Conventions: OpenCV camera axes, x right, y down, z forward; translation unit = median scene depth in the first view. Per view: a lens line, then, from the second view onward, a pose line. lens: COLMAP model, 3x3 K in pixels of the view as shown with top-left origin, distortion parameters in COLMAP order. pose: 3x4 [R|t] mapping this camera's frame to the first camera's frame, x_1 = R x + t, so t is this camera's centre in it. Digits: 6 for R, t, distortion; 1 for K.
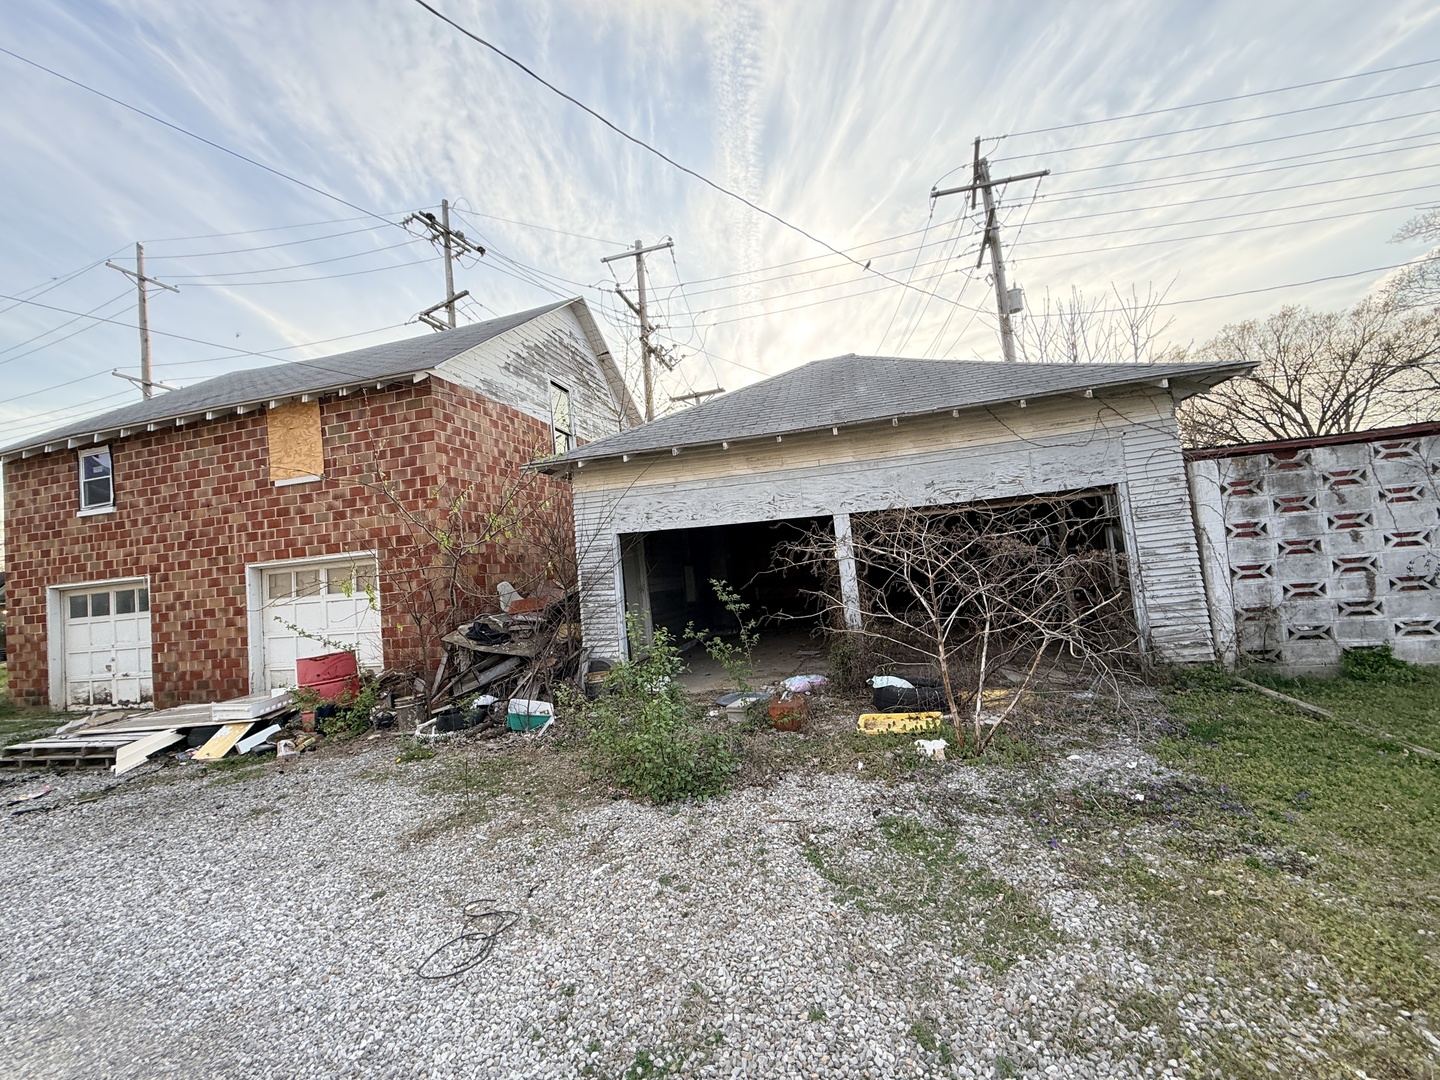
lens RADIAL K [[572.8, 0, 720.1], [0, 572.8, 539.1], [0, 0, 1]] dist [-0.000176, 0.000404]
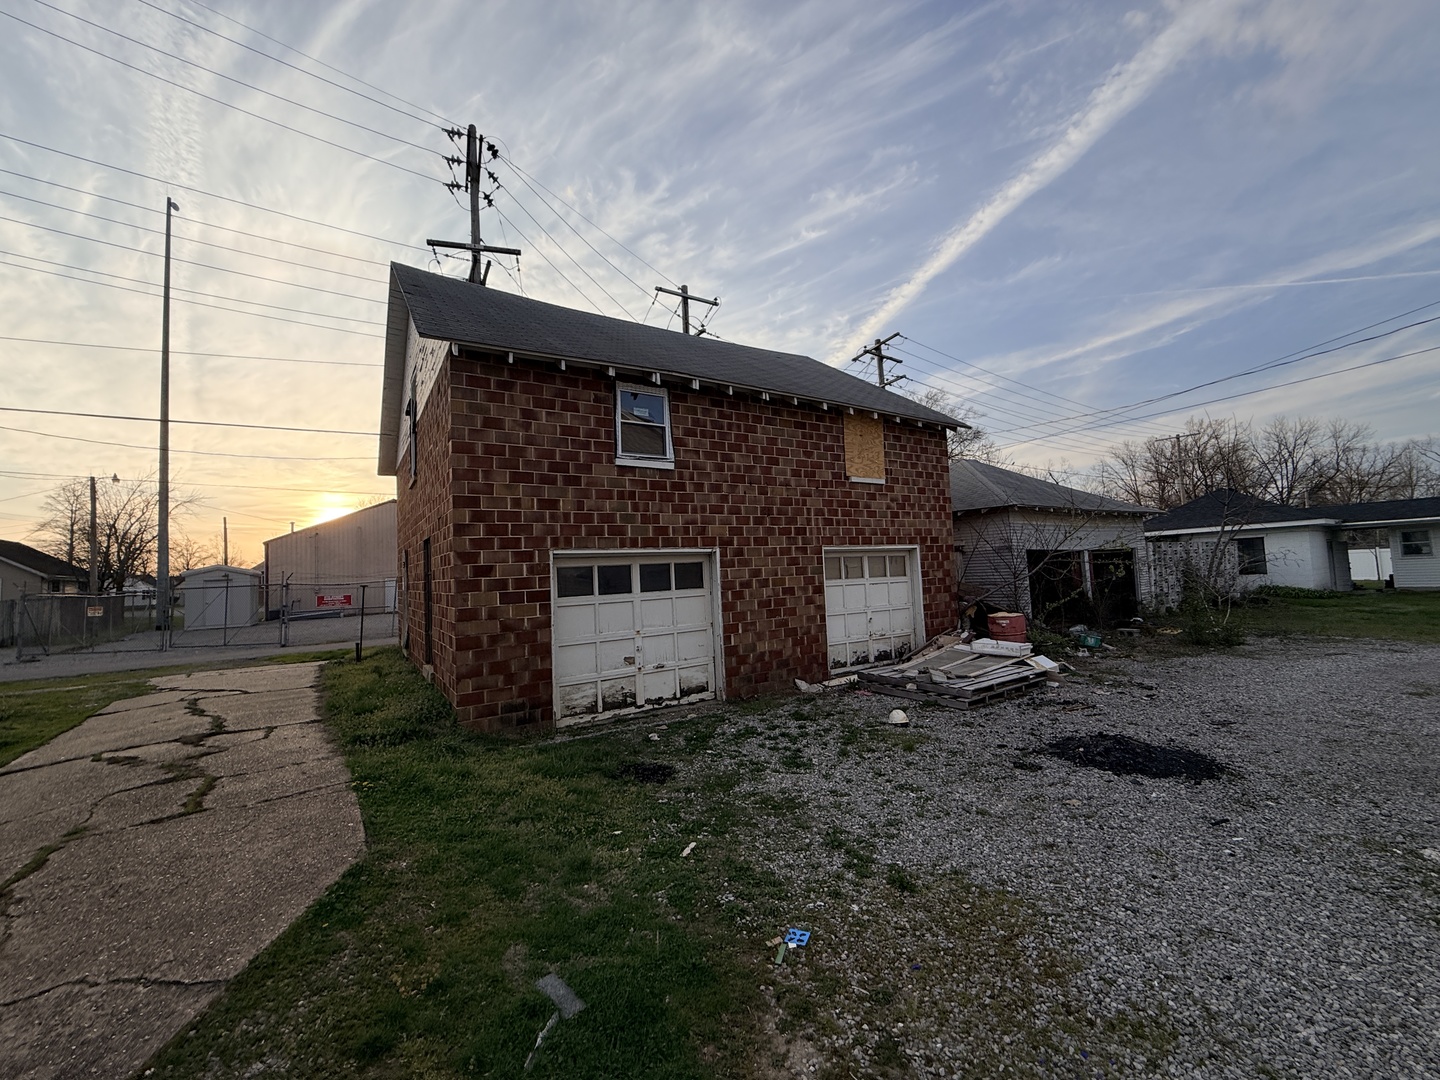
lens RADIAL K [[572.8, 0, 723.1], [0, 572.8, 541.6], [0, 0, 1]] dist [-0.000176, 0.000404]
pose [[0.672843, 0.097530, 0.733328, -1.683414], [-0.049245, 0.994978, -0.087146, 0.133228], [-0.738144, 0.022522, 0.674267, 0.396690]]
